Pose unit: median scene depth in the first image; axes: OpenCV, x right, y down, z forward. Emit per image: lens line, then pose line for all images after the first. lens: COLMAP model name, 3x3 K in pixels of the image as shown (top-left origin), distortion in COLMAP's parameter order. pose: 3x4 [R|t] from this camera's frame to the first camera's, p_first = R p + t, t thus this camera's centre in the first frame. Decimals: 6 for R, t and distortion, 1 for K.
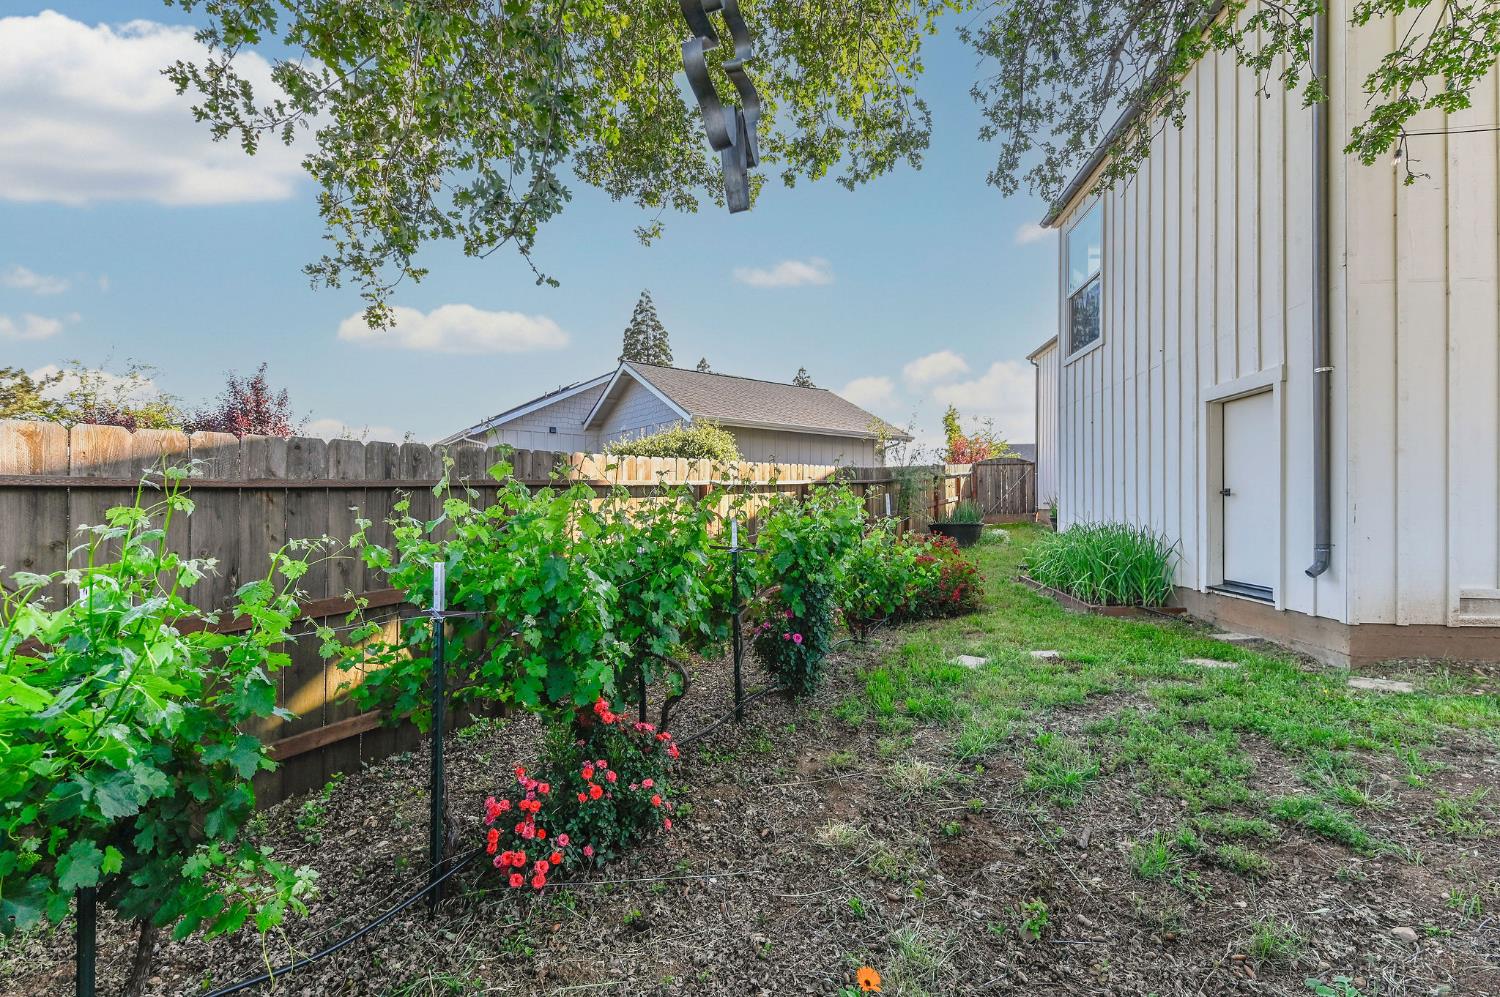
lens RADIAL K [[675.5, 0, 770.4], [0, 675.5, 496.4], [0, 0, 1]] dist [0.001354, -0.005271]
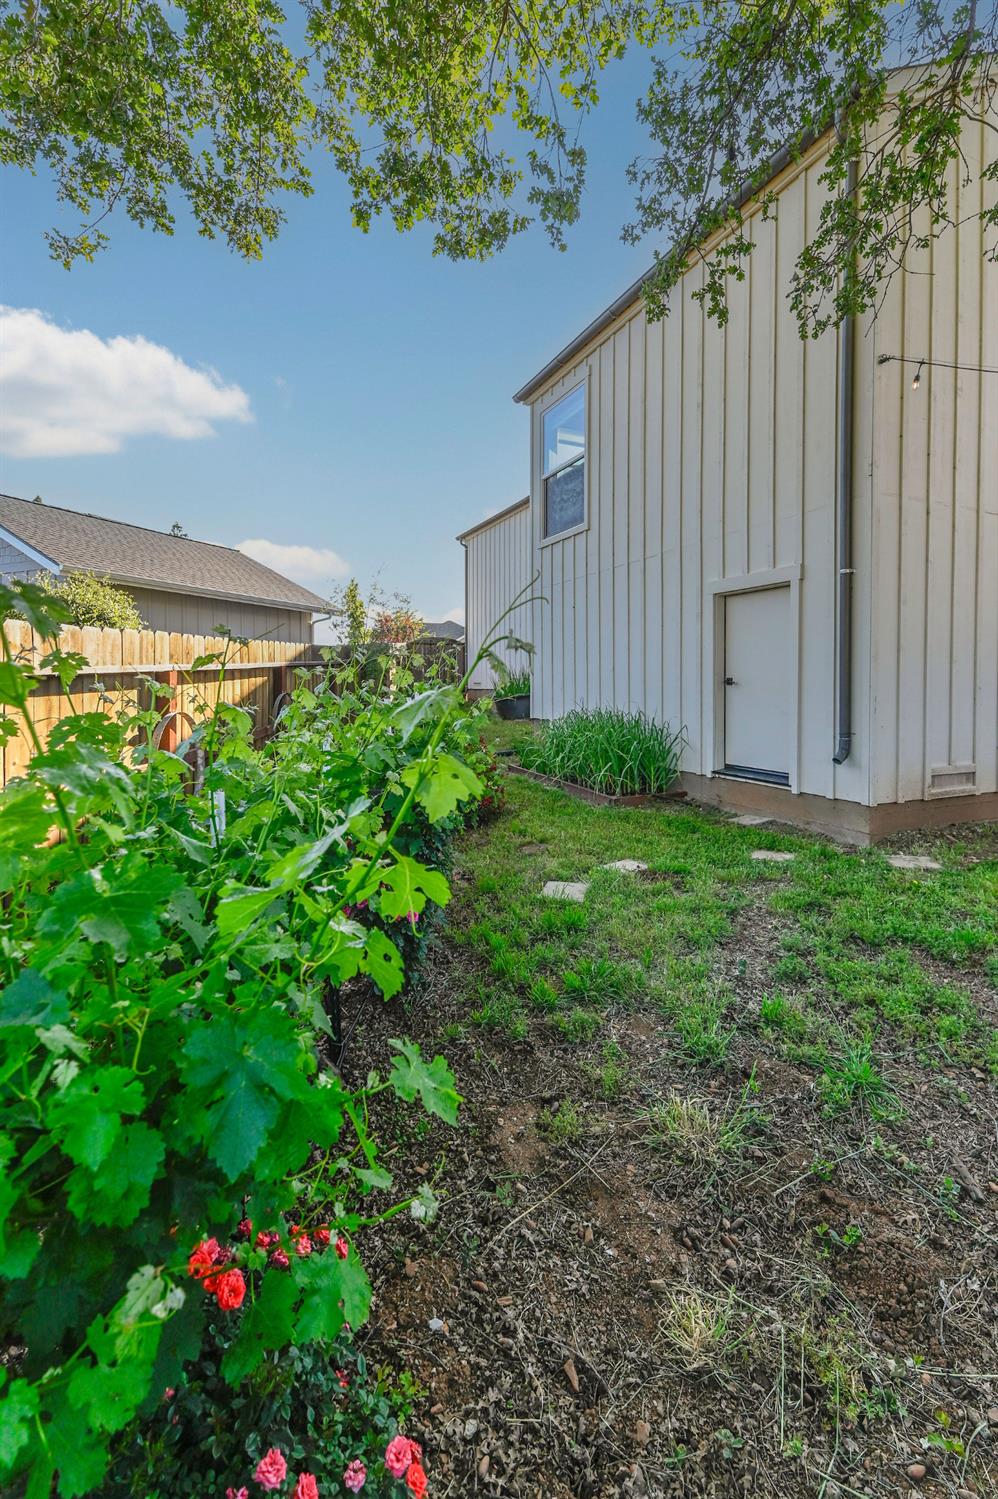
lens RADIAL K [[653.9, 0, 503.1], [0, 653.9, 689.3], [0, 0, 1]] dist [0.023067, -0.015542]
pose [[0.861211, -0.009565, 0.508158, -0.156796], [-0.005901, 0.999567, 0.028815, -0.022014], [-0.508214, -0.027814, 0.860782, 0.308036]]
